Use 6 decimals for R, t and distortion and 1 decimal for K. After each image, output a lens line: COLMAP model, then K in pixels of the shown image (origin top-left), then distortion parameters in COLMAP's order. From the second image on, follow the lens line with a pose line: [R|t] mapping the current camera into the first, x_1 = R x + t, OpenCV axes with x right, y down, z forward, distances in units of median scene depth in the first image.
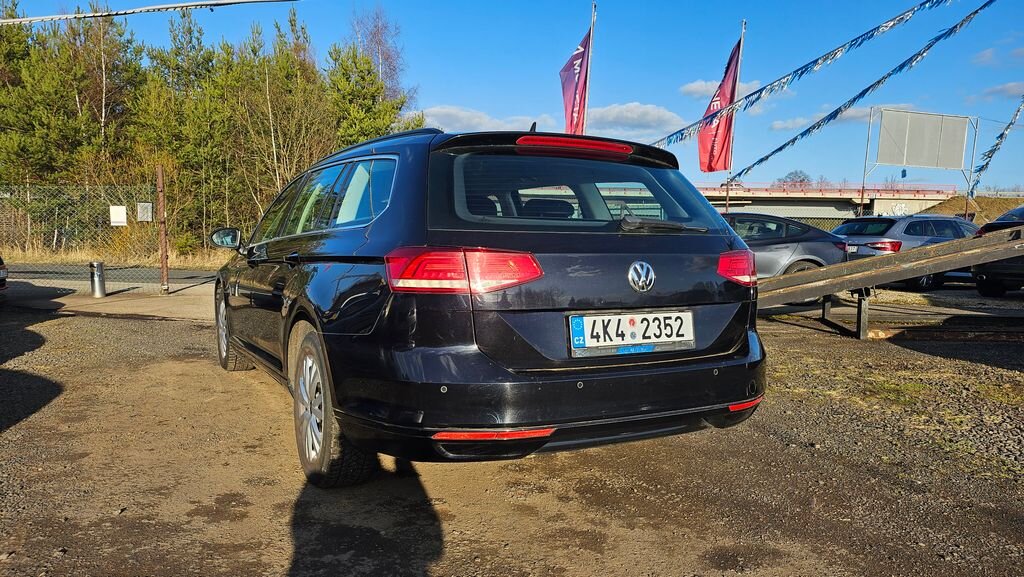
lens RADIAL K [[717.7, 0, 508.4], [0, 717.7, 289.4], [0, 0, 1]] dist [0.081001, -0.086050]
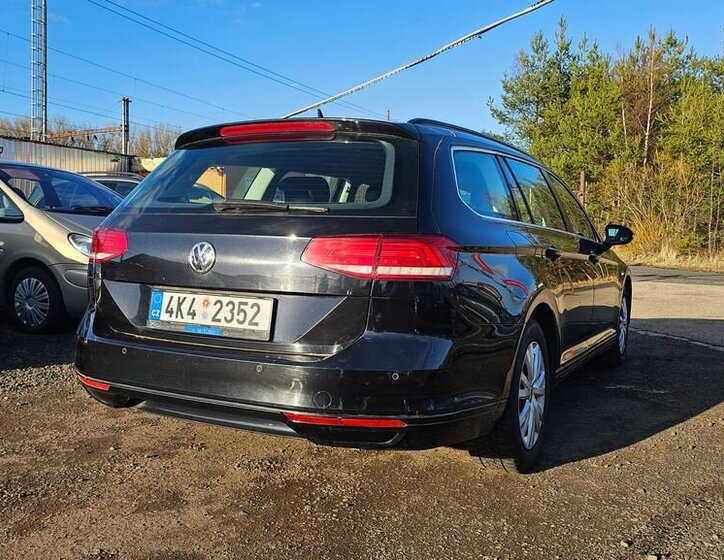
lens RADIAL K [[688.2, 0, 372.9], [0, 688.2, 264.7], [0, 0, 1]] dist [0.133449, -0.172852]
pose [[0.570741, 0.040545, -0.820128, 1.078606], [-0.070945, 0.997480, -0.000059, -0.023431], [0.818059, 0.058218, 0.572180, 0.627501]]
